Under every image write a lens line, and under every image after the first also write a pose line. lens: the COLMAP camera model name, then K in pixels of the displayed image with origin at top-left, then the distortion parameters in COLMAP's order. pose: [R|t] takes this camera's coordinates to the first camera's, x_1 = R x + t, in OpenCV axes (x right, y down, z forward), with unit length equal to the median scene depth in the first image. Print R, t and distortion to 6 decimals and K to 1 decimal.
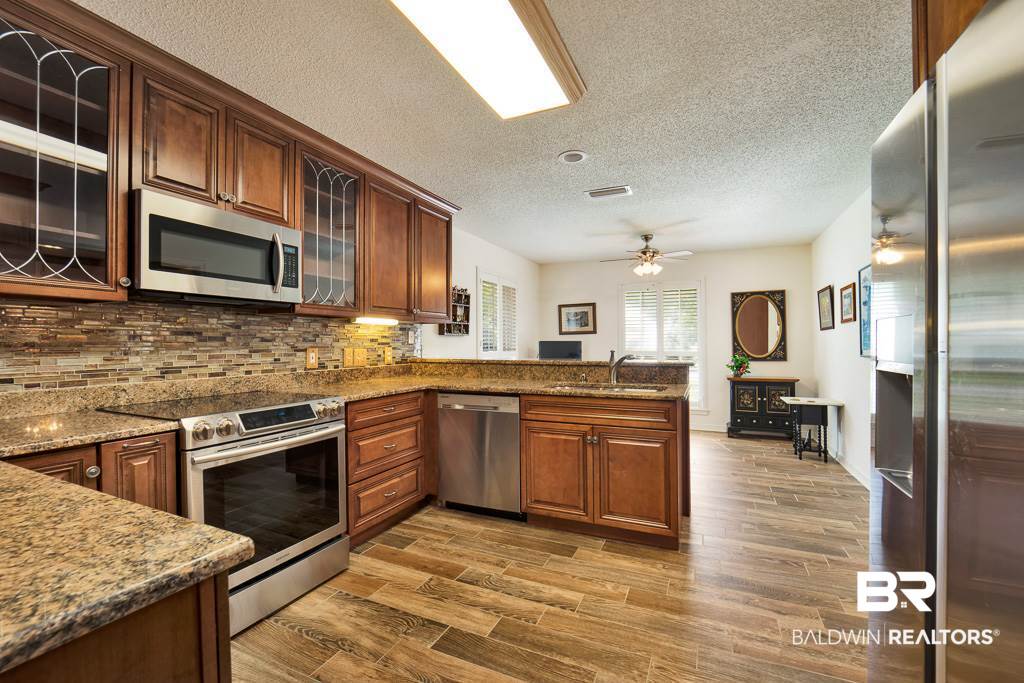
lens RADIAL K [[424.3, 0, 496.6], [0, 424.3, 345.6], [0, 0, 1]] dist [-0.023636, 0.000339]
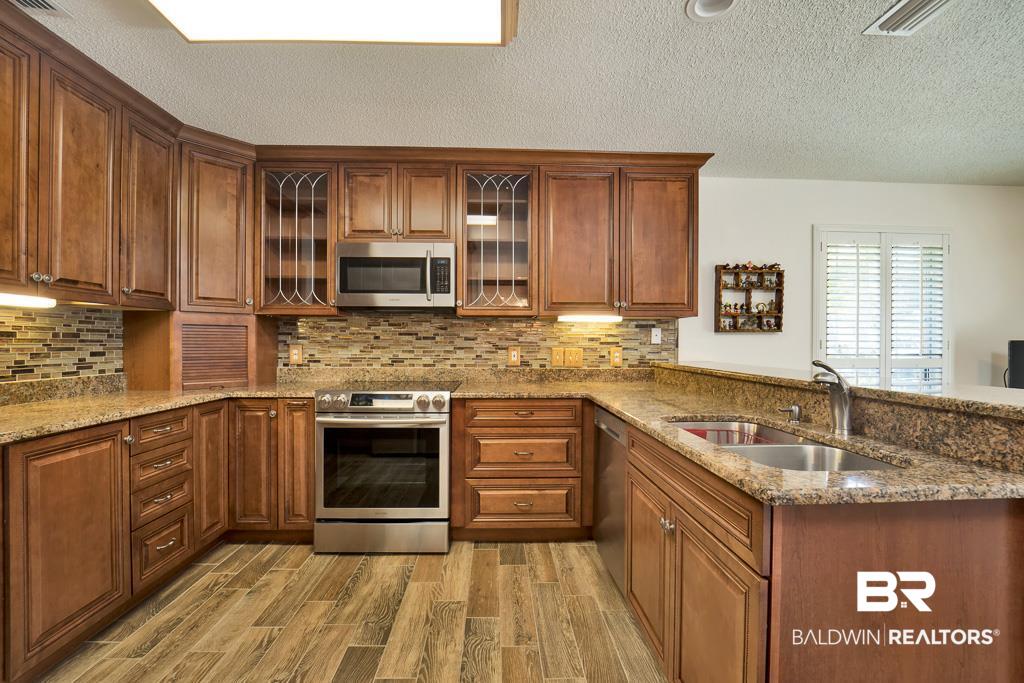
lens RADIAL K [[424.3, 0, 513.8], [0, 424.3, 345.4], [0, 0, 1]] dist [-0.023636, 0.000339]
pose [[0.474909, 0.009296, -0.879986, 0.514532], [-0.011119, 0.999928, 0.004562, -0.002340], [0.879965, 0.007618, 0.474978, 0.499189]]
